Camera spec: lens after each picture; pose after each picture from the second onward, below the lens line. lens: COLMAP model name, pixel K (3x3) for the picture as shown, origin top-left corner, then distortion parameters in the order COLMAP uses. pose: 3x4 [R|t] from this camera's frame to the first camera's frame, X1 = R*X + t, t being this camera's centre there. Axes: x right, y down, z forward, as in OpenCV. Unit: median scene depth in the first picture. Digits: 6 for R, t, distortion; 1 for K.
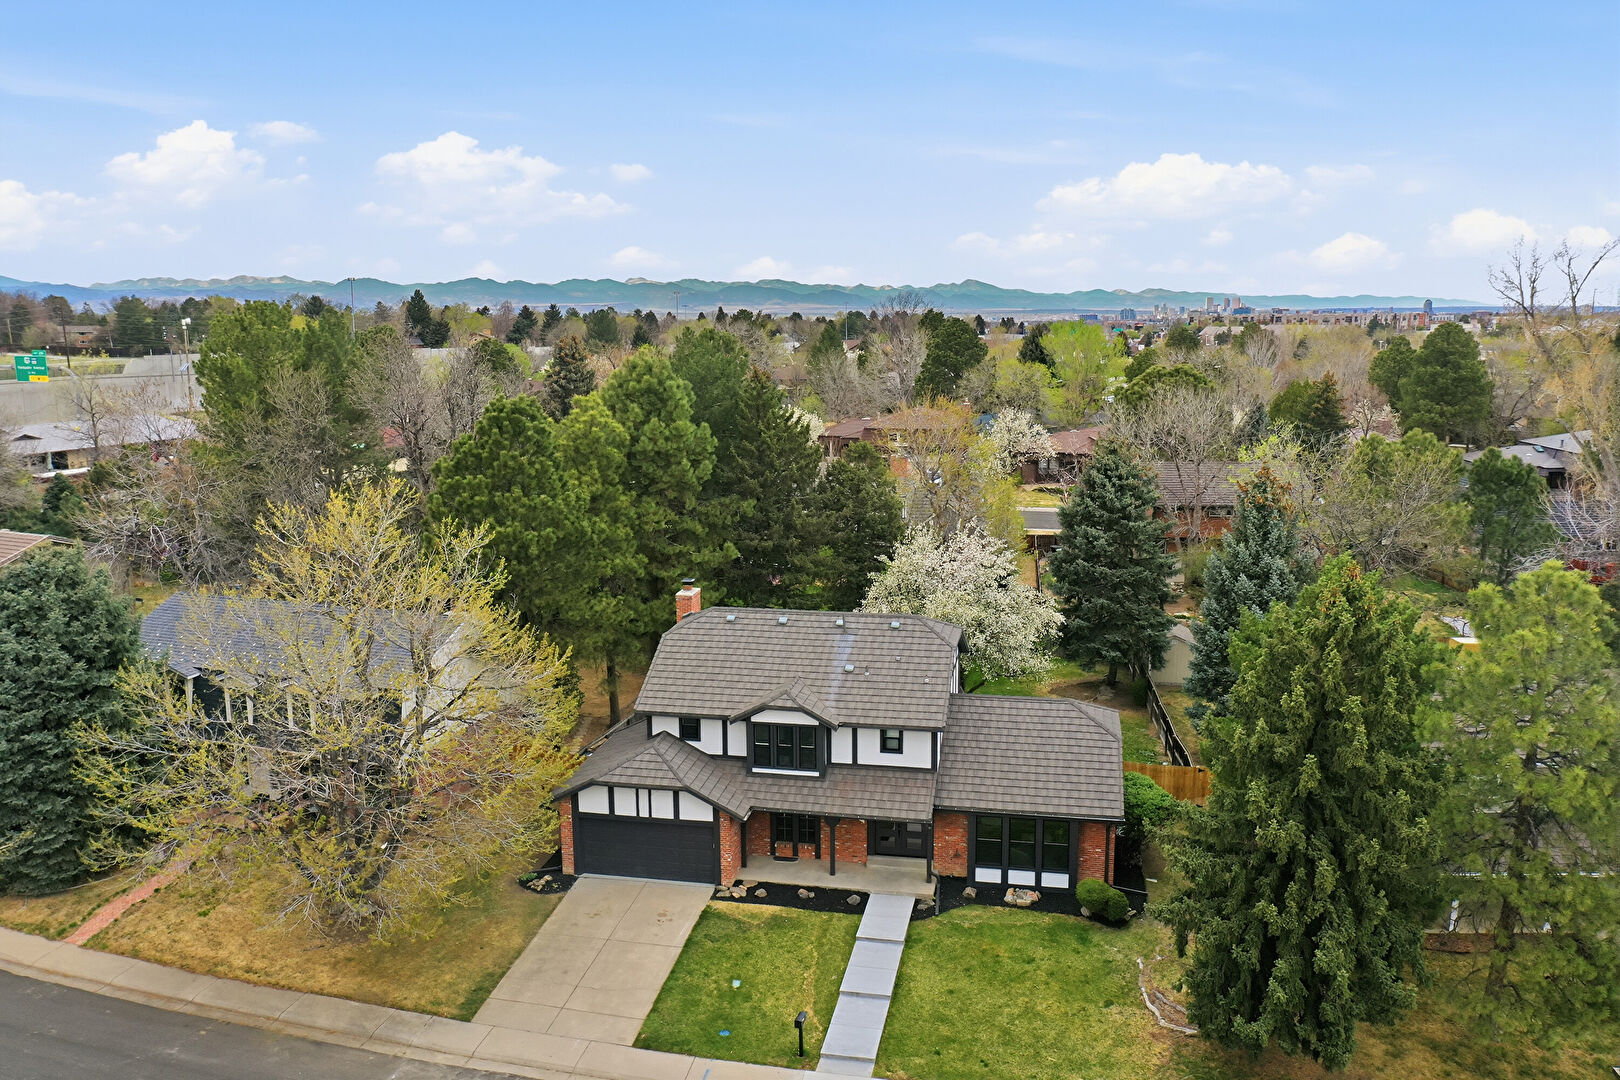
lens RADIAL K [[1257.9, 0, 803.9], [0, 1257.9, 553.4], [0, 0, 1]] dist [-0.015999, 0.002297]
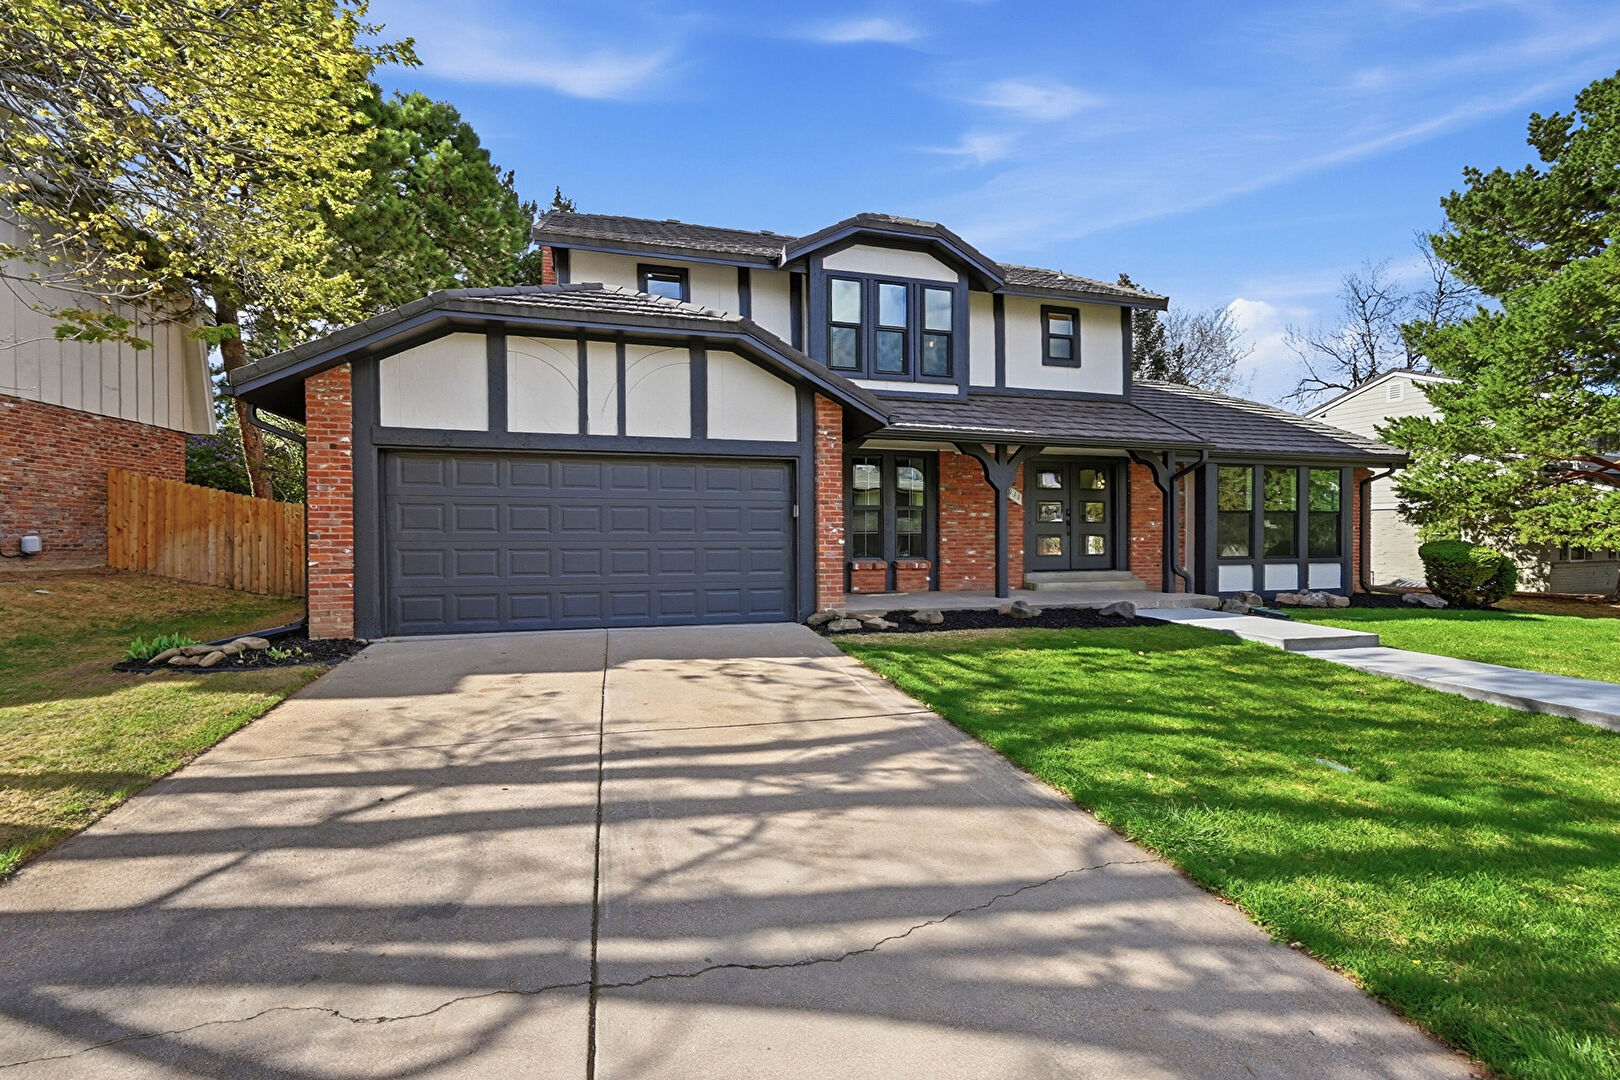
lens RADIAL K [[703.1, 0, 804.2], [0, 703.1, 547.1], [0, 0, 1]] dist [-0.000450, -0.000401]
pose [[0.886722, -0.000926, 0.462302, -0.168901], [0.083702, 0.983793, -0.158575, 0.278091], [-0.454663, 0.179308, 0.872428, 0.815277]]
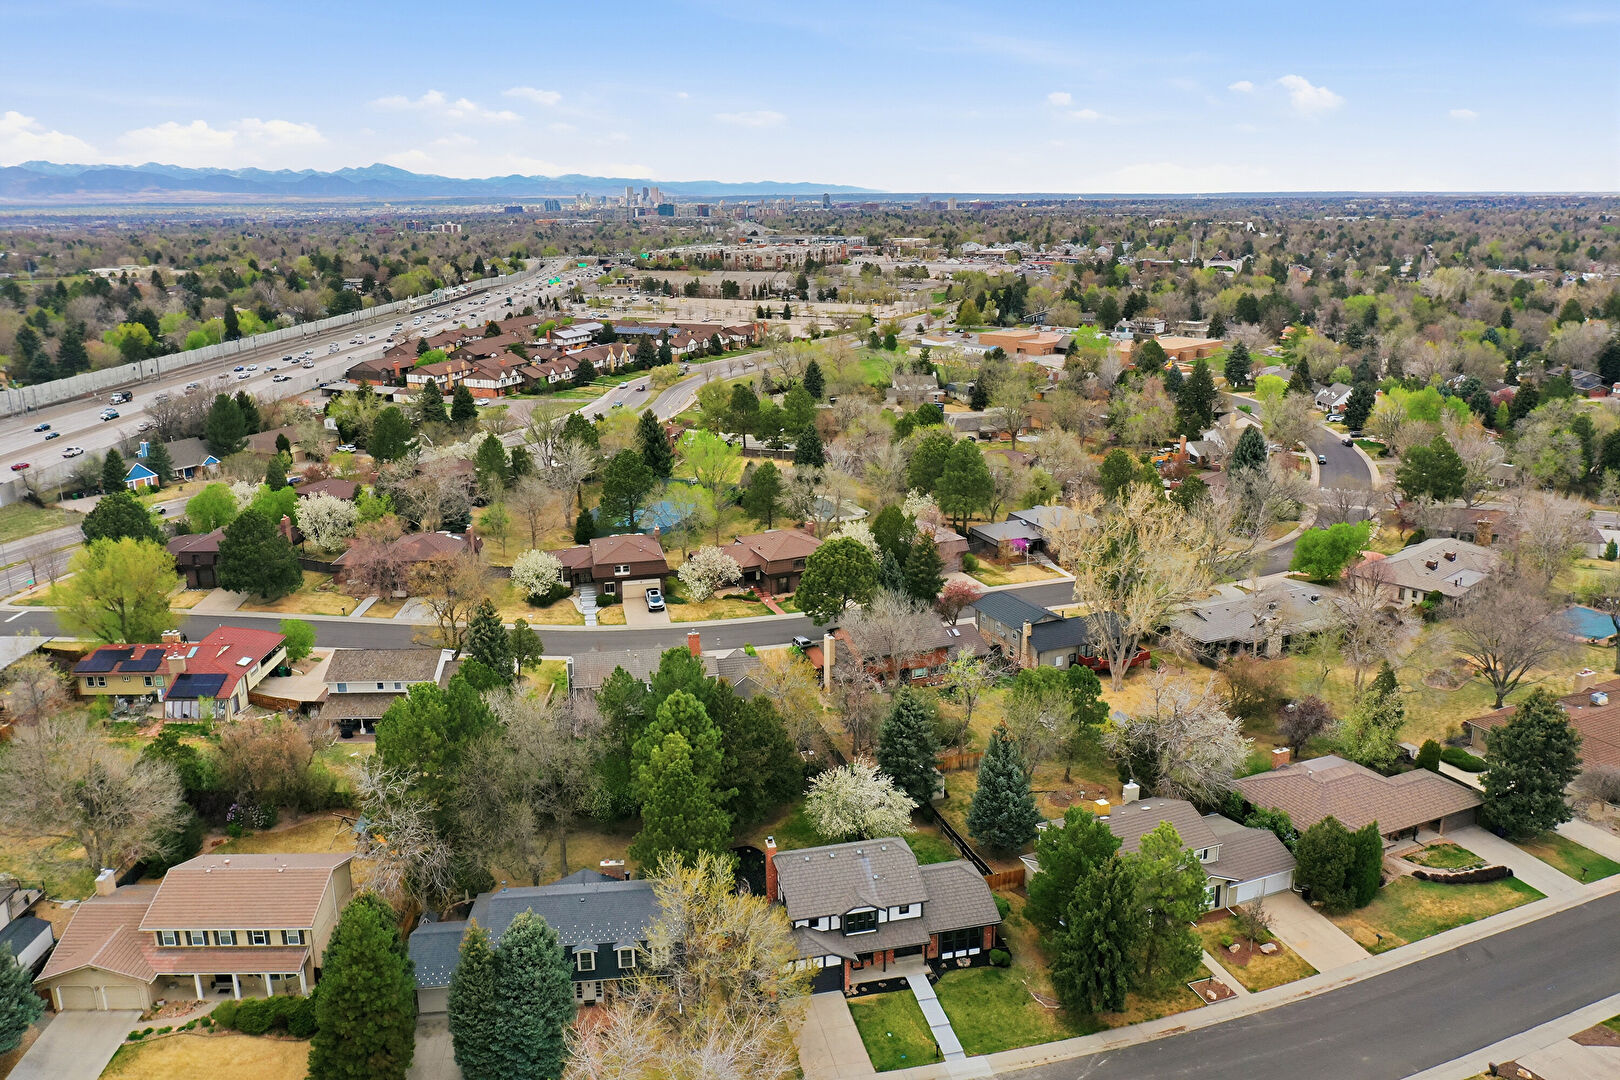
lens RADIAL K [[1257.9, 0, 799.6], [0, 1257.9, 578.1], [0, 0, 1]] dist [-0.015999, 0.002297]
pose [[0.905079, -0.129309, 0.405106, -0.946551], [0.086128, 0.988644, 0.123148, -0.738740], [-0.416430, -0.076568, 0.905938, -0.925214]]
